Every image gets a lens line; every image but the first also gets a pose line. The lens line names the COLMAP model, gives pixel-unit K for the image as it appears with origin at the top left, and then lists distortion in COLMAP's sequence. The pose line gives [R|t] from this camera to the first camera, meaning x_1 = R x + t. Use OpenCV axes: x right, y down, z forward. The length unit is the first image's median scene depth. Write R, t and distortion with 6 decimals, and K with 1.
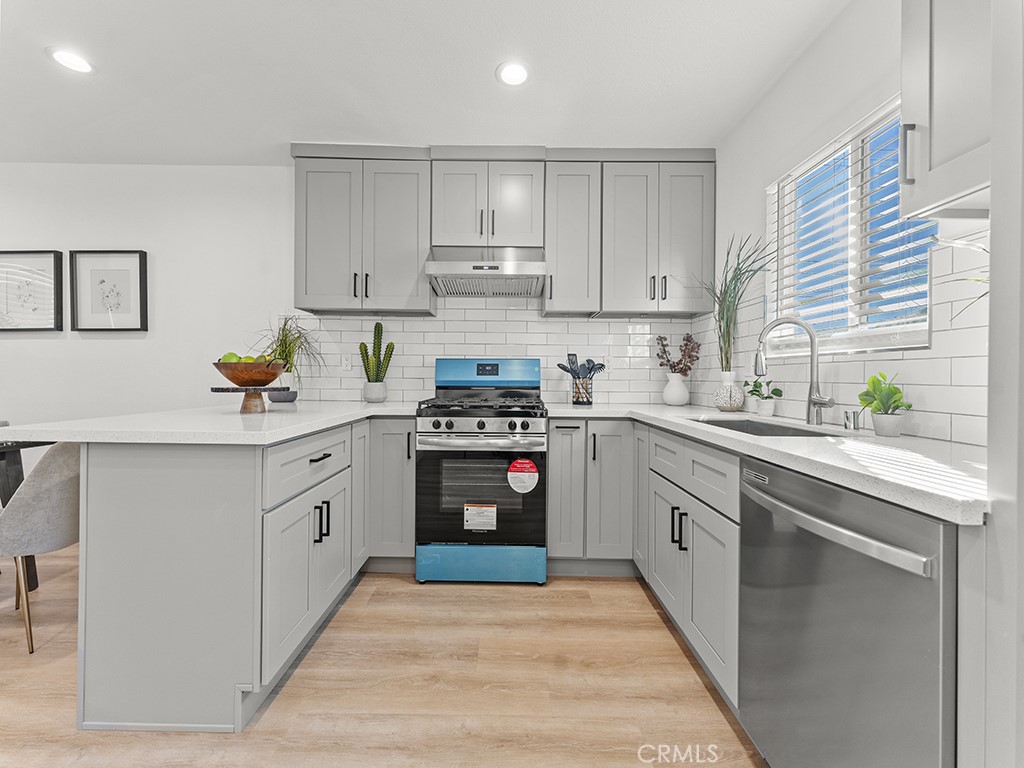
lens RADIAL K [[413.3, 0, 507.0], [0, 413.3, 377.6], [0, 0, 1]] dist [0.003479, -0.000494]
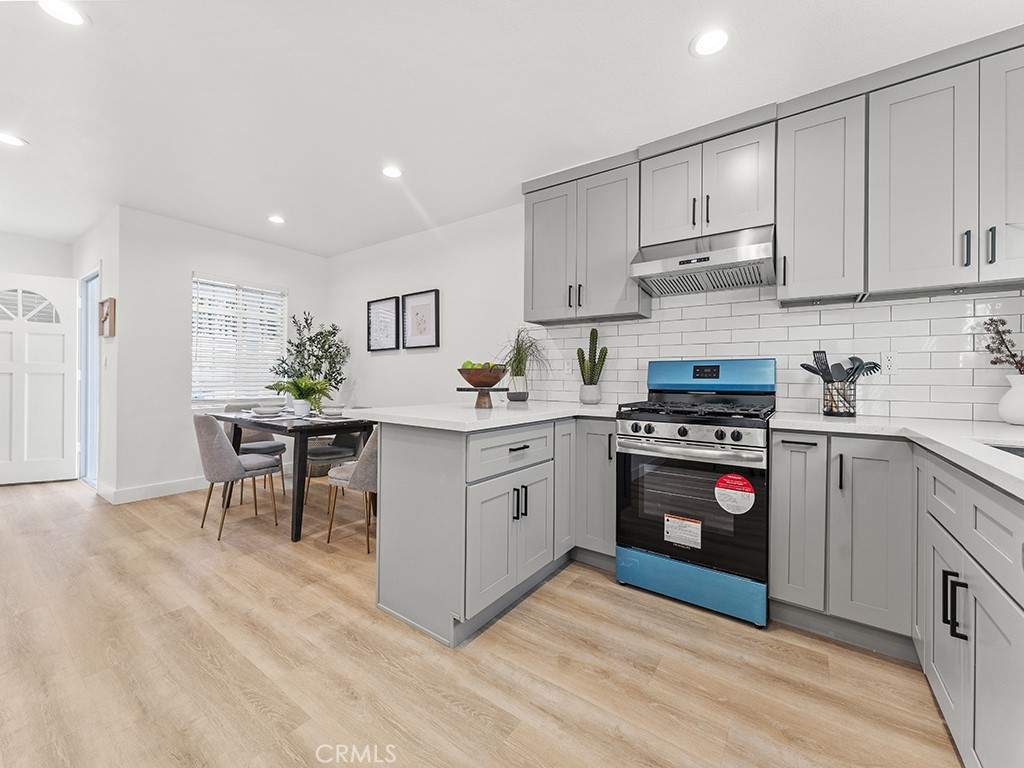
lens RADIAL K [[413.3, 0, 509.0], [0, 413.3, 379.8], [0, 0, 1]] dist [0.003479, -0.000494]
pose [[0.813010, 0.000718, -0.582250, 0.158119], [-0.002942, 0.999992, -0.002876, 0.001713], [0.582243, 0.004051, 0.813005, 0.017288]]
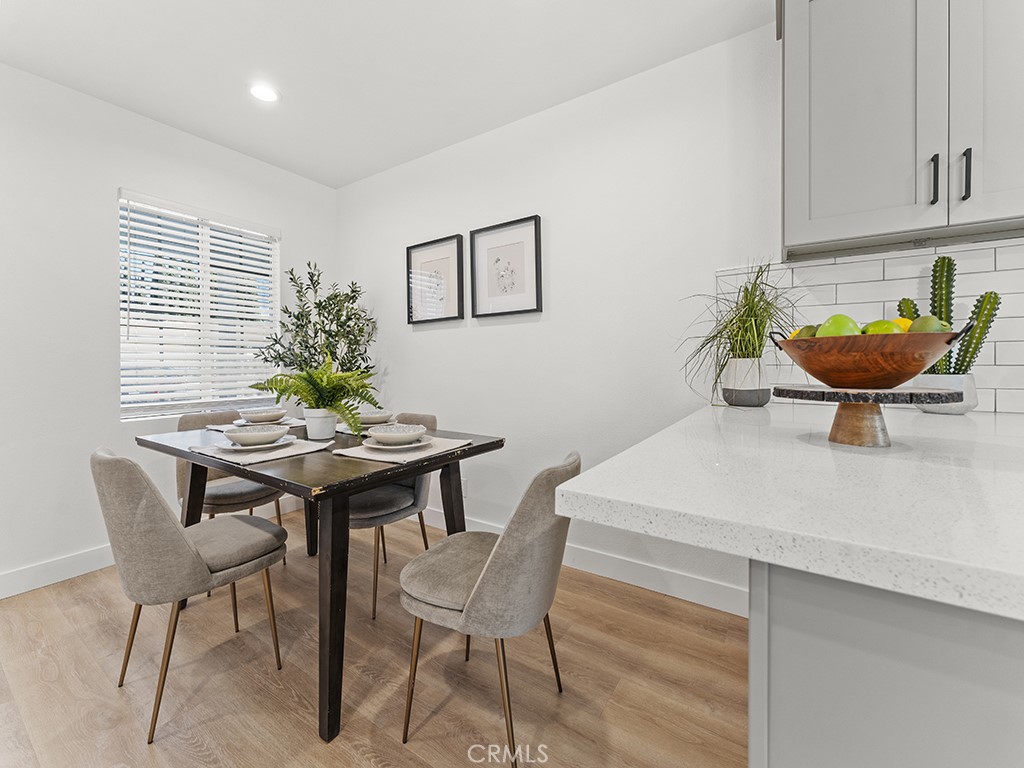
lens RADIAL K [[413.3, 0, 506.1], [0, 413.3, 365.7], [0, 0, 1]] dist [0.003479, -0.000494]
pose [[0.832107, -0.009117, -0.554541, -0.590807], [0.011926, 0.999928, 0.001456, -0.007599], [0.554488, -0.007825, 0.832155, 0.336888]]
